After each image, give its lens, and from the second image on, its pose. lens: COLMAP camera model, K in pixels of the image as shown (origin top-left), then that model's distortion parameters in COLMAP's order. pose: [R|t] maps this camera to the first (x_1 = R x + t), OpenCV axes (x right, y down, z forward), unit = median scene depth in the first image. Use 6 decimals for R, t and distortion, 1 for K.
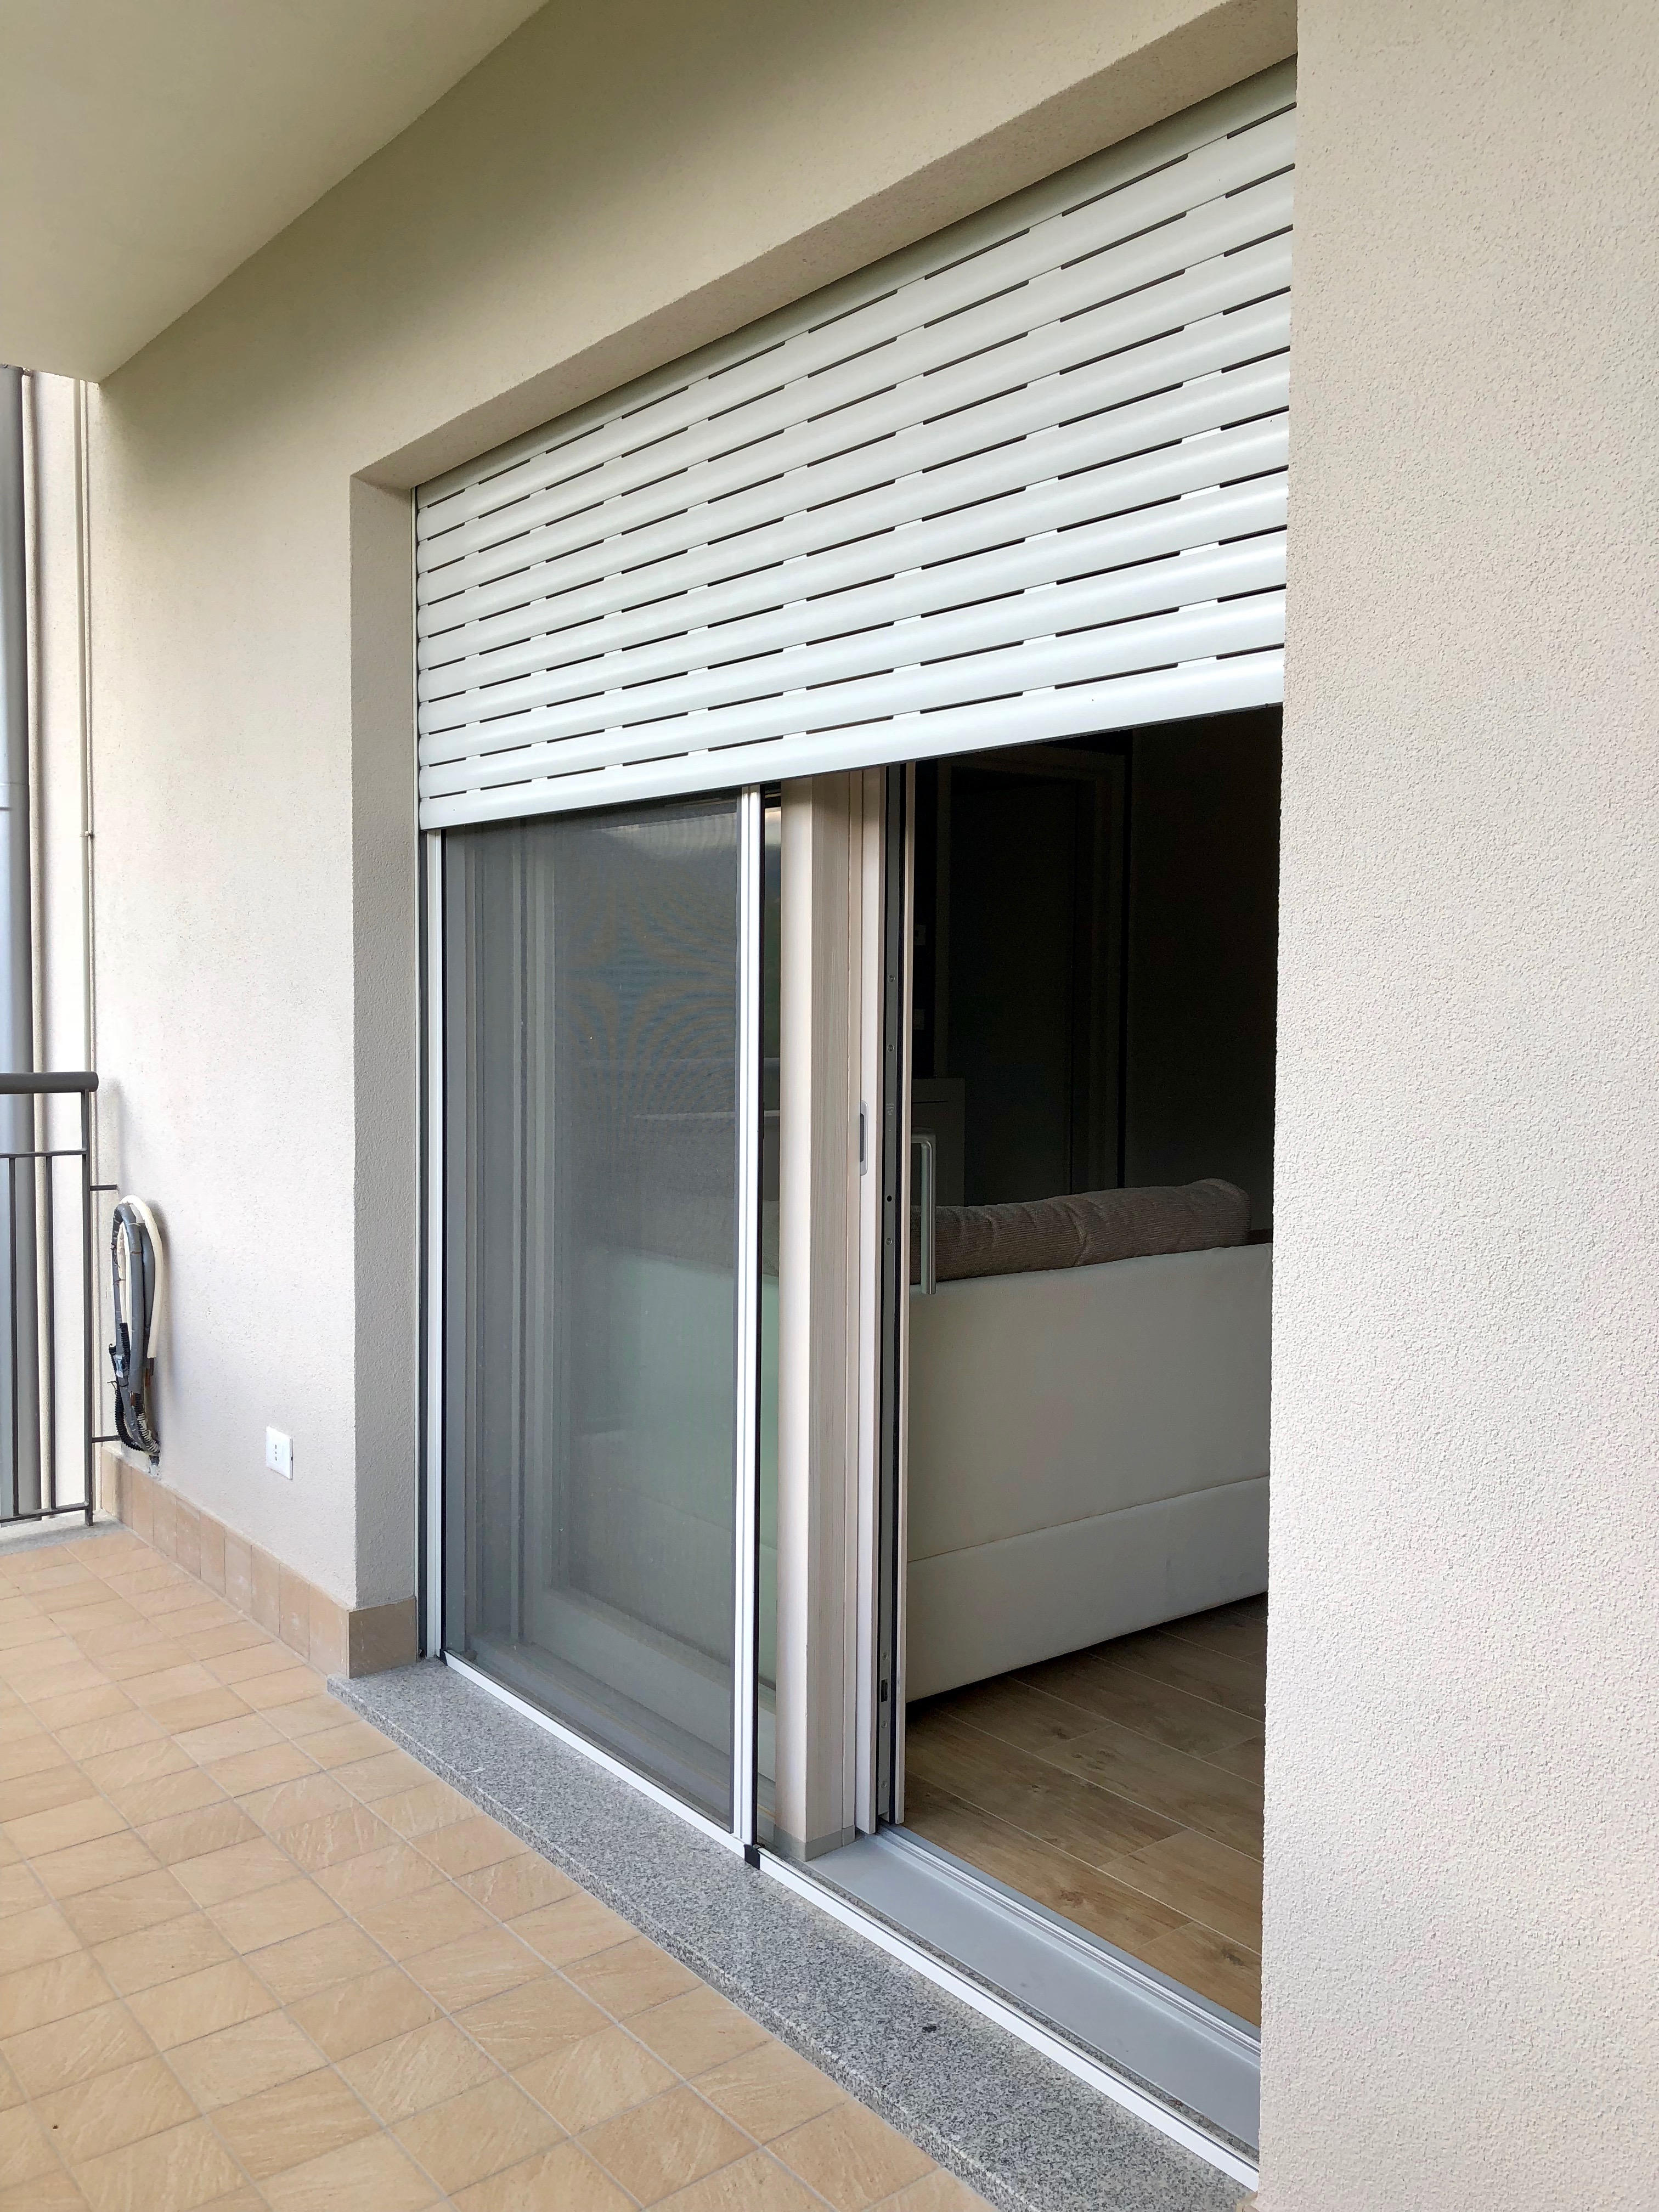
lens RADIAL K [[1868.7, 0, 818.6], [0, 1868.7, 1095.4], [0, 0, 1]] dist [0.047260, -0.026312]
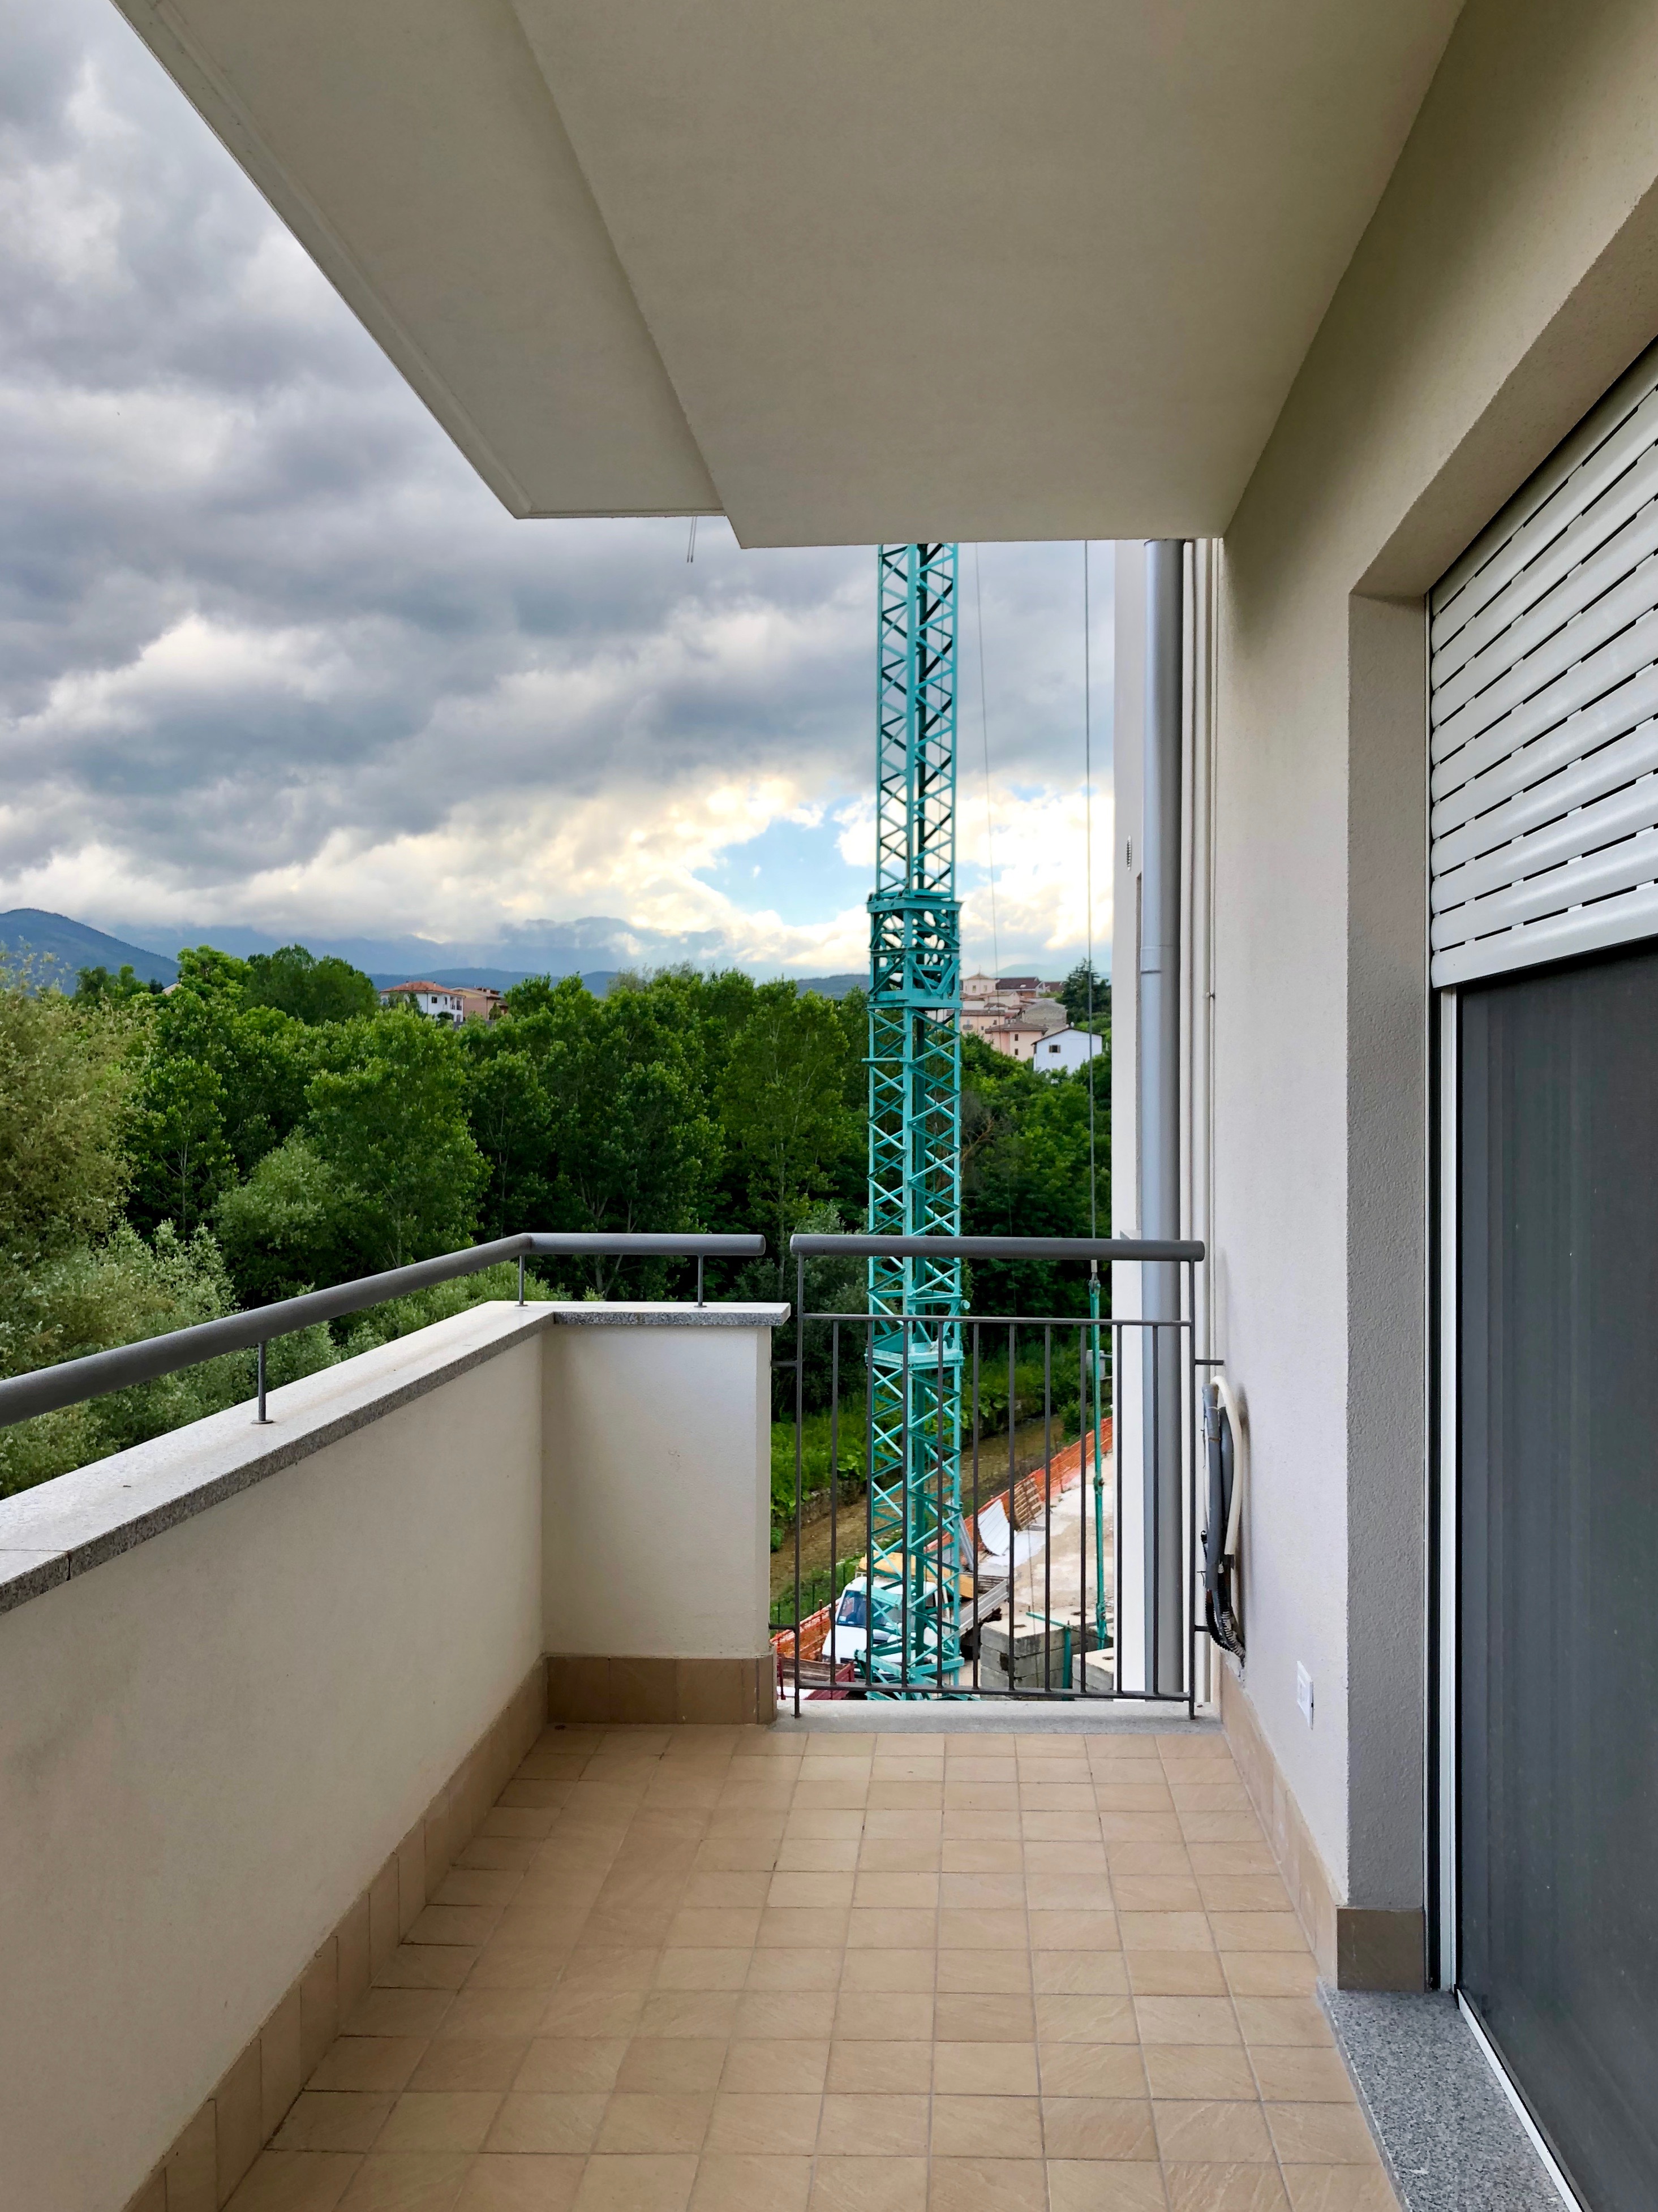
lens RADIAL K [[1868.9, 0, 838.4], [0, 1868.9, 1114.1], [0, 0, 1]] dist [0.047260, -0.026312]
pose [[0.757542, -0.002191, -0.652783, 0.136560], [-0.041397, 0.997820, -0.051390, -0.029753], [0.651472, 0.065953, 0.755800, 0.185219]]
